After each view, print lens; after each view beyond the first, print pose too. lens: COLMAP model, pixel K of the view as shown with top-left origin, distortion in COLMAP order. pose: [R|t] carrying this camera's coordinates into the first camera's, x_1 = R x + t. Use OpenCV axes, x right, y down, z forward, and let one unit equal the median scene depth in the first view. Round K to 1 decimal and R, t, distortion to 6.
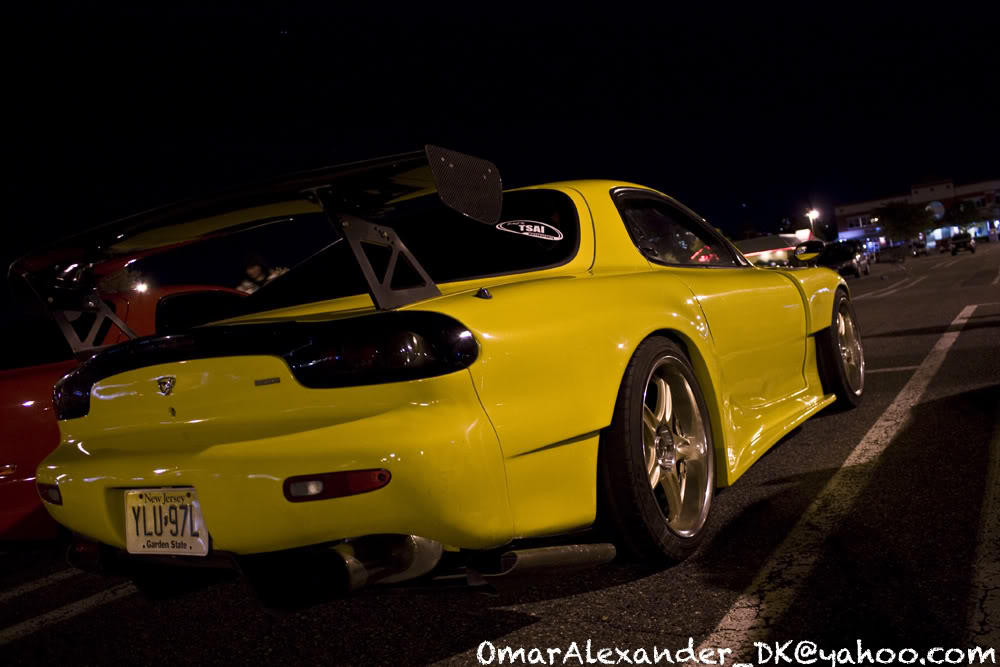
lens RADIAL K [[575.5, 0, 500.0], [0, 575.5, 333.5], [0, 0, 1]] dist [0.000619, 0.000110]
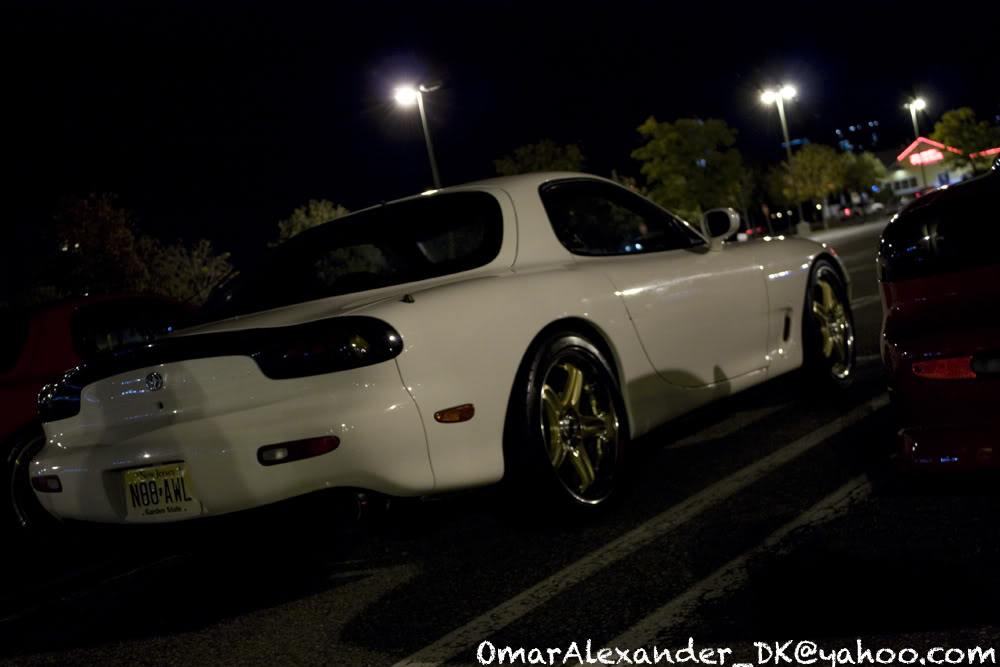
lens RADIAL K [[866.6, 0, 500.0], [0, 866.6, 333.5], [0, 0, 1]] dist [-0.090492, 0.000113]
pose [[0.998785, -0.041114, 0.027186, 0.109001], [0.040883, 0.999124, 0.008986, -0.004653], [-0.027532, -0.007864, 0.999590, -0.790519]]
